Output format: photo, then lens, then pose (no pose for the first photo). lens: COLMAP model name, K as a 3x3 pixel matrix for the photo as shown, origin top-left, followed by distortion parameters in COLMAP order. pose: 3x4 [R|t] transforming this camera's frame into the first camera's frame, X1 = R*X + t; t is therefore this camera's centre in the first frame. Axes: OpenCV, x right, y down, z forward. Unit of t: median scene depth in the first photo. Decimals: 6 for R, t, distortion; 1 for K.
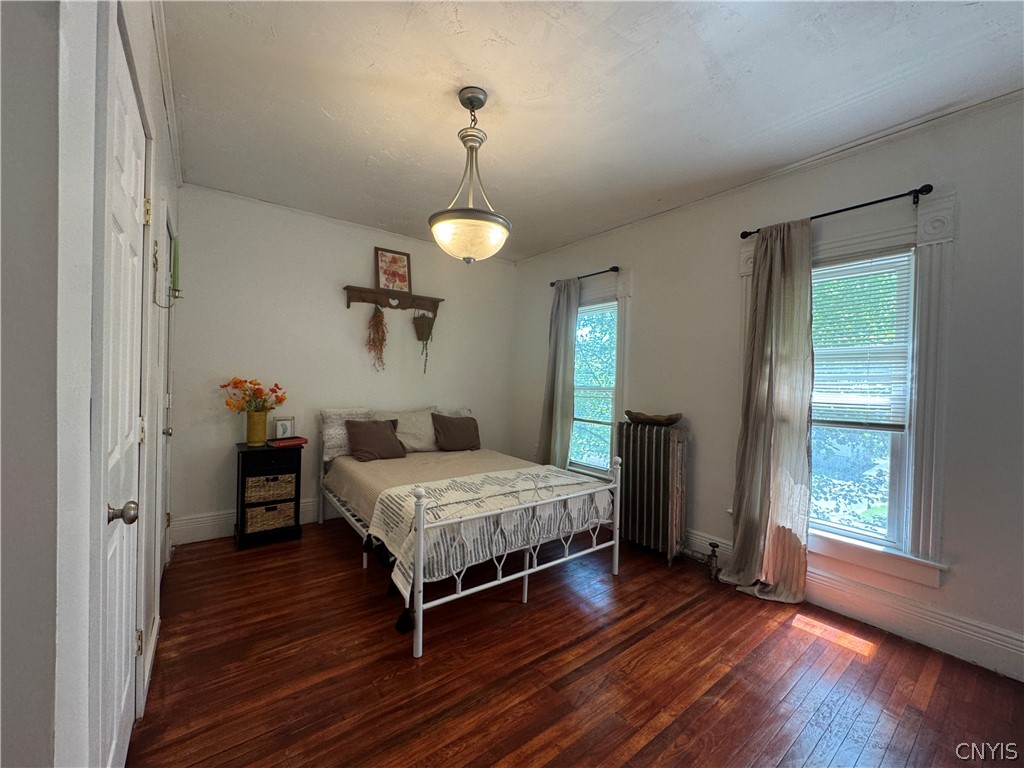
lens RADIAL K [[408.7, 0, 512.0], [0, 408.7, 384.0], [0, 0, 1]] dist [-0.004188, -0.000345]
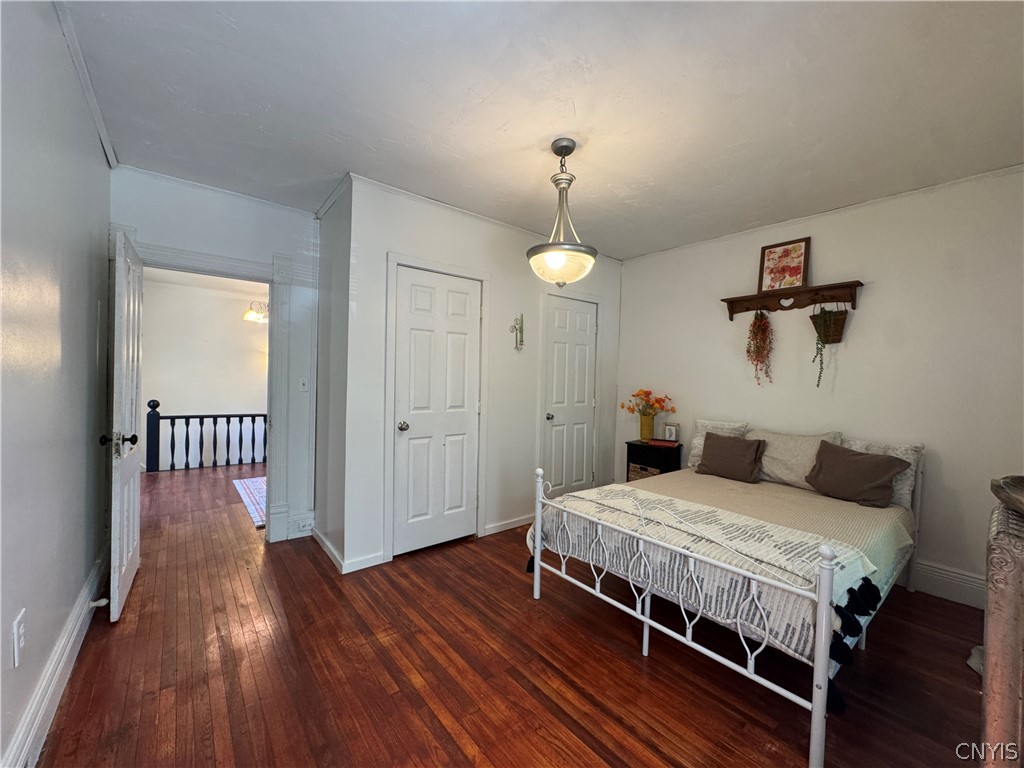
lens RADIAL K [[408.7, 0, 512.0], [0, 408.7, 384.0], [0, 0, 1]] dist [-0.004188, -0.000345]
pose [[0.038671, -0.013710, -0.999158, 0.864342], [-0.040848, 0.999048, -0.015289, 0.005687], [0.998417, 0.041405, 0.038074, 0.676548]]
